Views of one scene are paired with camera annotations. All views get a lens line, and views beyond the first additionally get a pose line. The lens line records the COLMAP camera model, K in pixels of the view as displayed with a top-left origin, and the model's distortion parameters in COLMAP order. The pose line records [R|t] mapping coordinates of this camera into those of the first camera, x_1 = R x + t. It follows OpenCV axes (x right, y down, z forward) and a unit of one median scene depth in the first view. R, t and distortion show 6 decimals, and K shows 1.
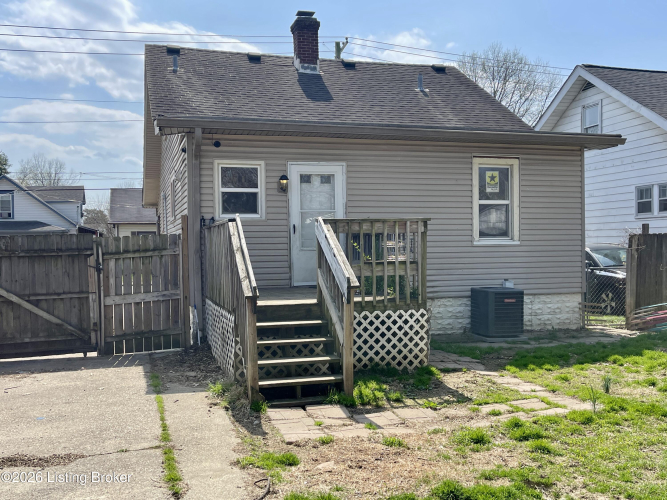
lens RADIAL K [[650.3, 0, 332.7], [0, 650.3, 272.0], [0, 0, 1]] dist [0.049667, -0.211622]
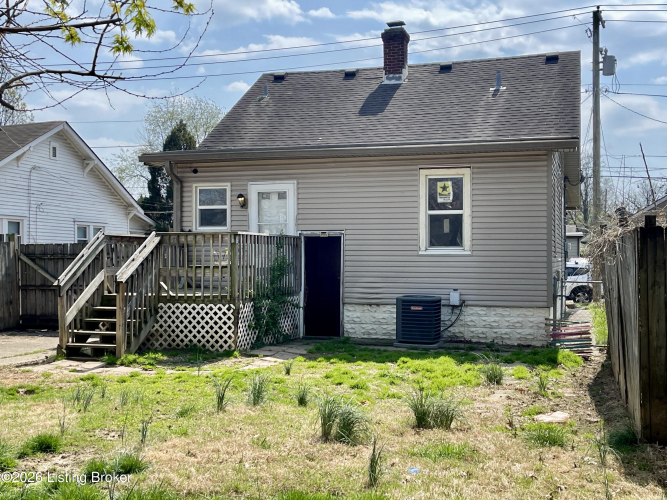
lens RADIAL K [[827.7, 0, 333.5], [0, 827.7, 250.0], [0, 0, 1]] dist [0.032690, 0.024904]
pose [[0.844859, 0.008423, -0.534923, 0.851504], [-0.032049, 0.998877, -0.034890, 0.001310], [0.534028, 0.046621, 0.844180, -0.181001]]
